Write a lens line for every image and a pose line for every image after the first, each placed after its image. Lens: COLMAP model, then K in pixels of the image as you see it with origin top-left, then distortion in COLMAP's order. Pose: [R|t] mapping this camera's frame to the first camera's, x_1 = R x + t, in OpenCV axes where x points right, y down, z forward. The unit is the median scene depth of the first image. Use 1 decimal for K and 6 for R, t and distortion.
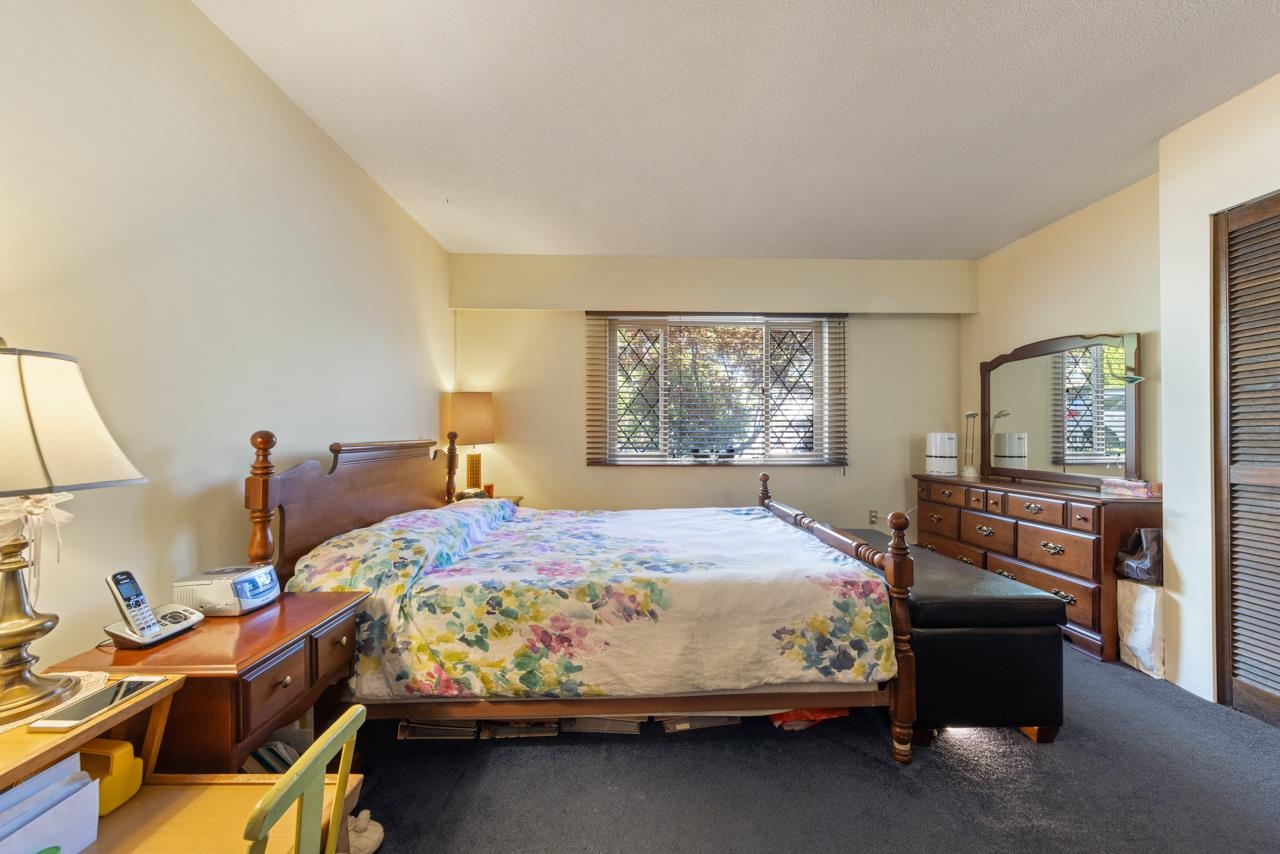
lens RADIAL K [[467.1, 0, 638.9], [0, 467.1, 443.3], [0, 0, 1]] dist [0.003374, 0.000103]
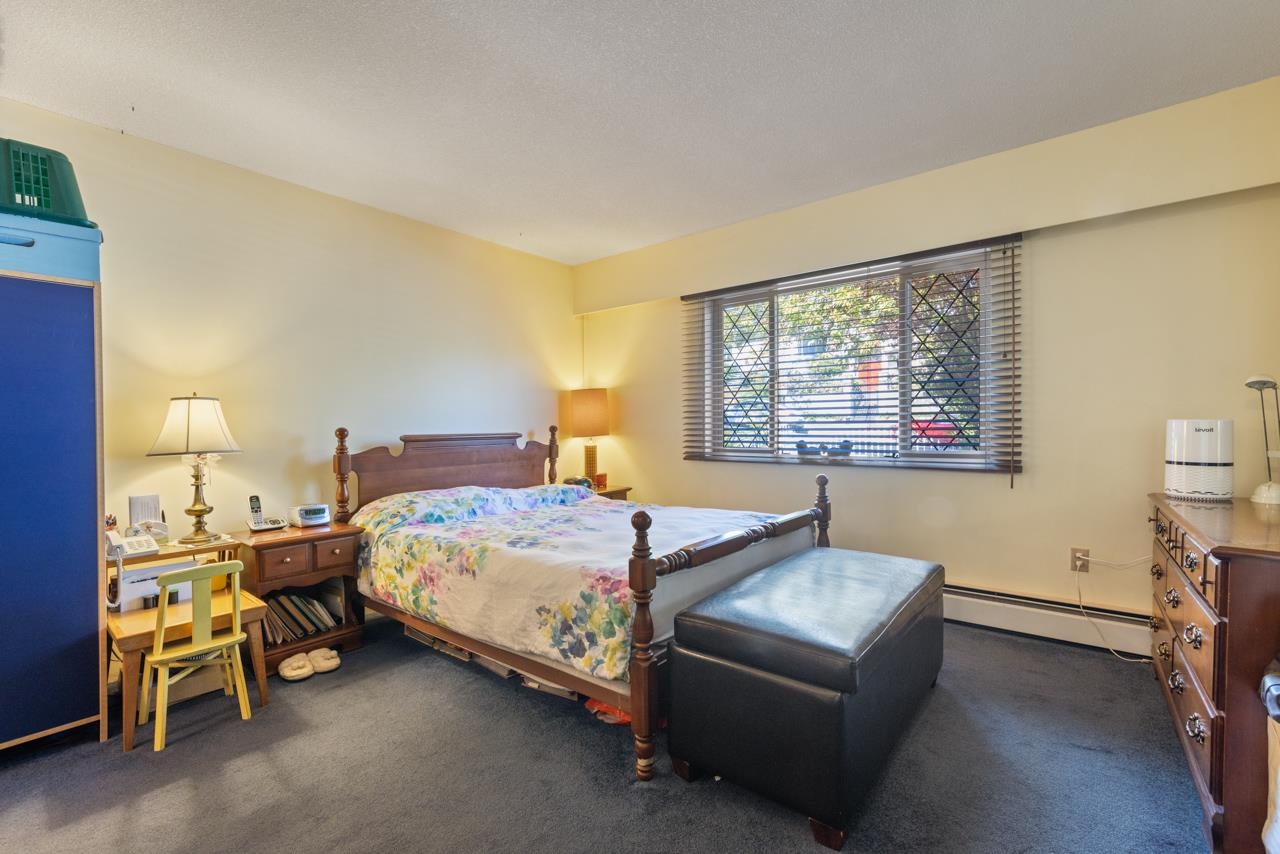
lens RADIAL K [[579.3, 0, 645.0], [0, 579.3, 446.9], [0, 0, 1]] dist [0.003469, -0.000061]
pose [[0.746549, 0.016340, -0.665130, 1.381228], [-0.003162, 0.999774, 0.021012, -0.005907], [0.665323, -0.013583, 0.746432, 0.151564]]
